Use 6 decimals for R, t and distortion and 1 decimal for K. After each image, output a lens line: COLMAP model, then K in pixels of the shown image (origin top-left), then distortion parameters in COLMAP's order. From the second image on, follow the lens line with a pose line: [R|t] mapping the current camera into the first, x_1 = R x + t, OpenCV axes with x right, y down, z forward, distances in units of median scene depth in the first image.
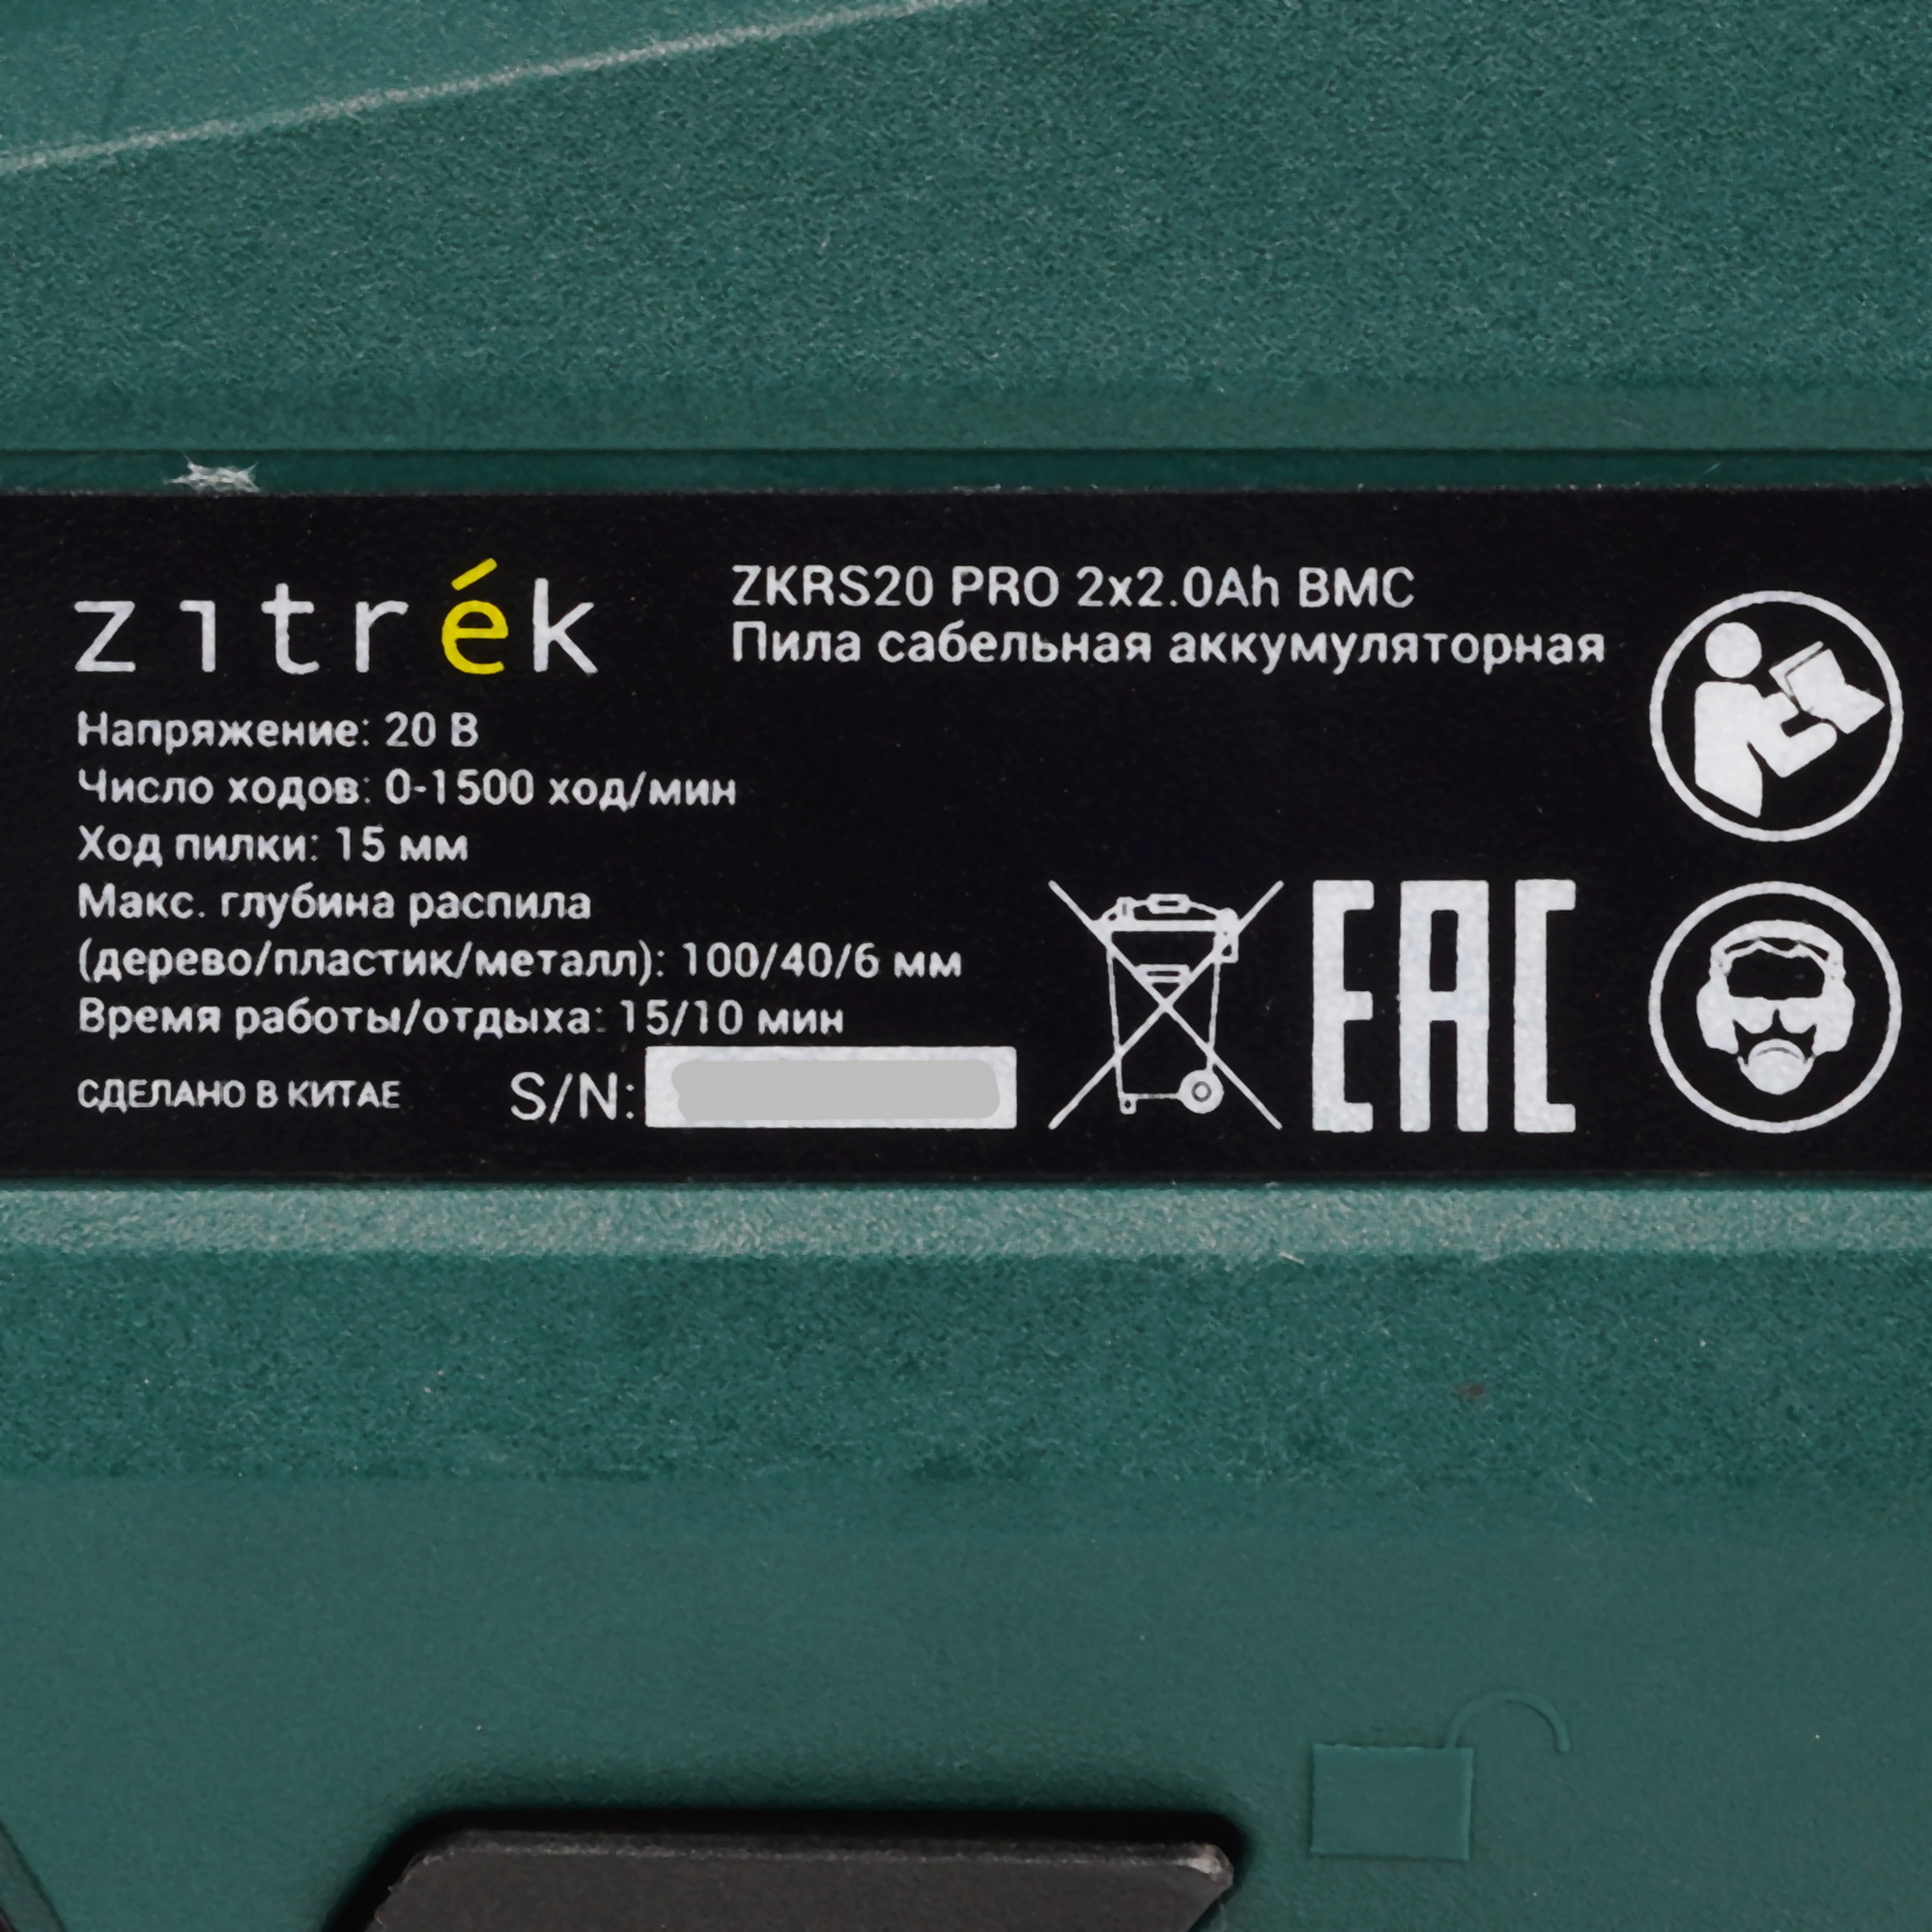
lens RADIAL K [[6212.6, 0, 965.6], [0, 6212.6, 965.7], [0, 0, 1]] dist [0.152798, 0.000000]
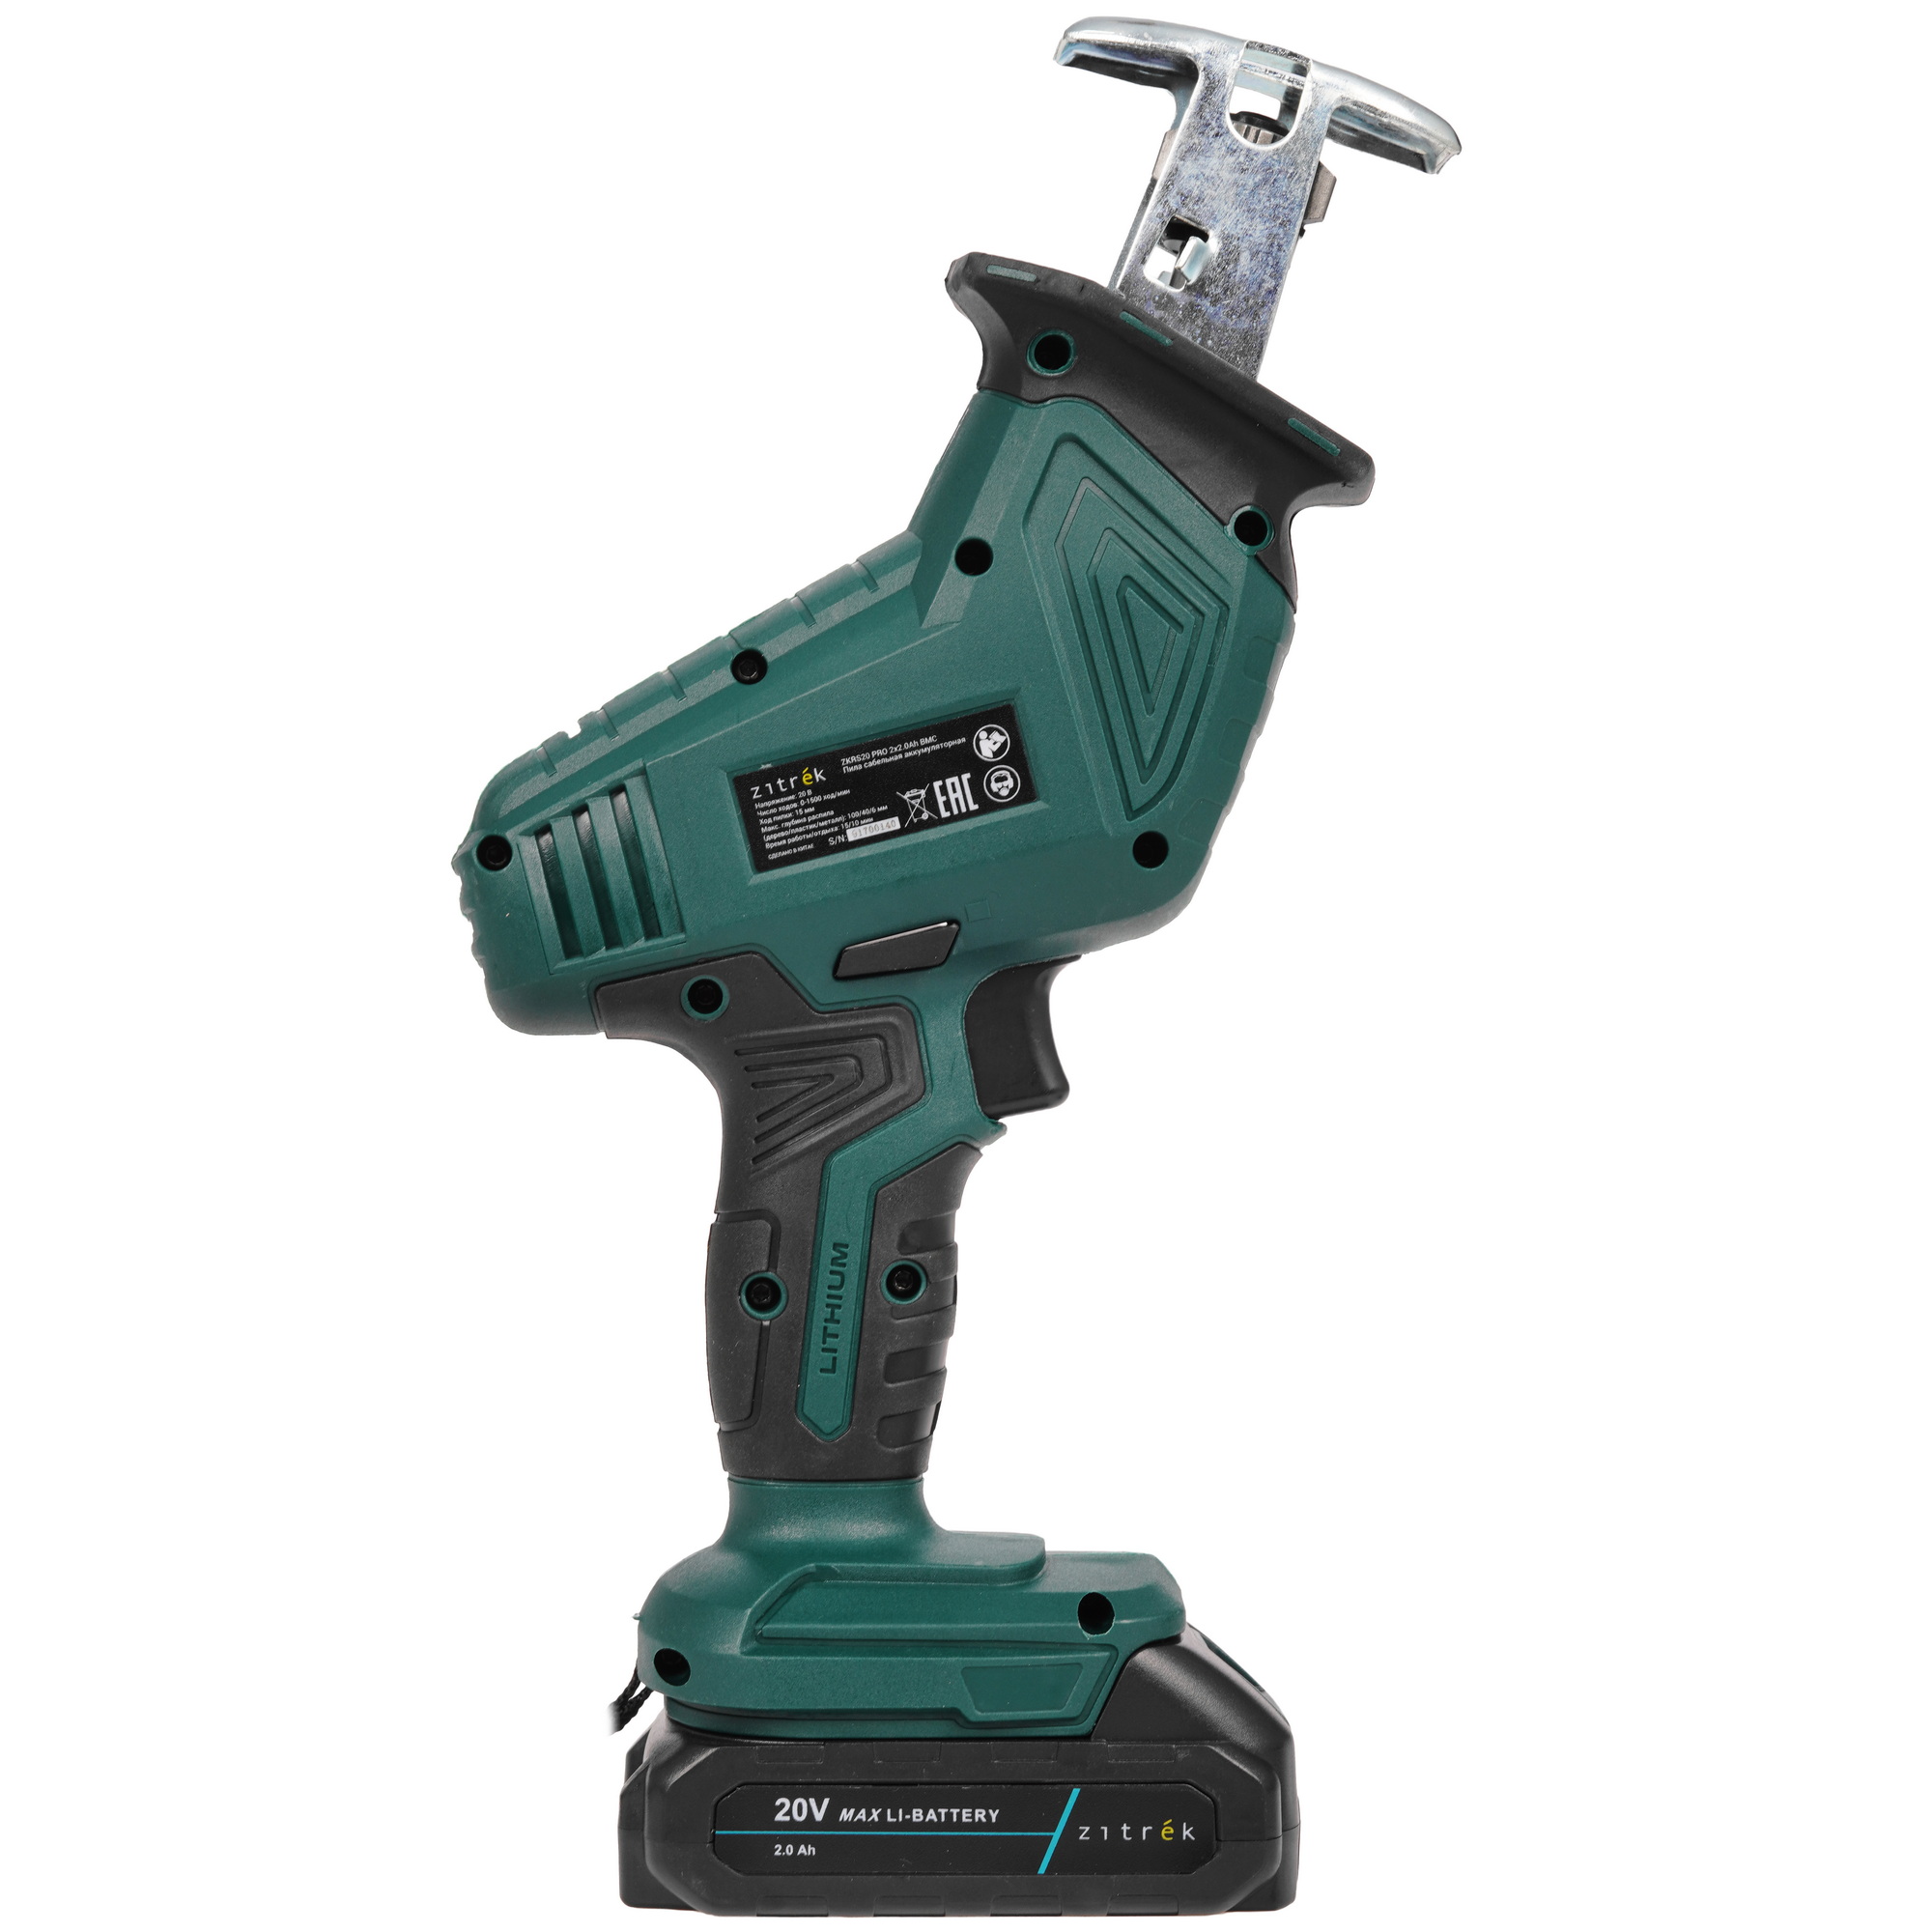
lens RADIAL K [[6212.6, 0, 964.7], [0, 6212.6, 959.4], [0, 0, 1]] dist [0.152798, 0.000000]
pose [[0.966328, -0.252931, 0.047280, -0.287879], [0.251600, 0.967291, 0.032339, -0.038283], [-0.053913, -0.019355, 0.998358, -5.931314]]
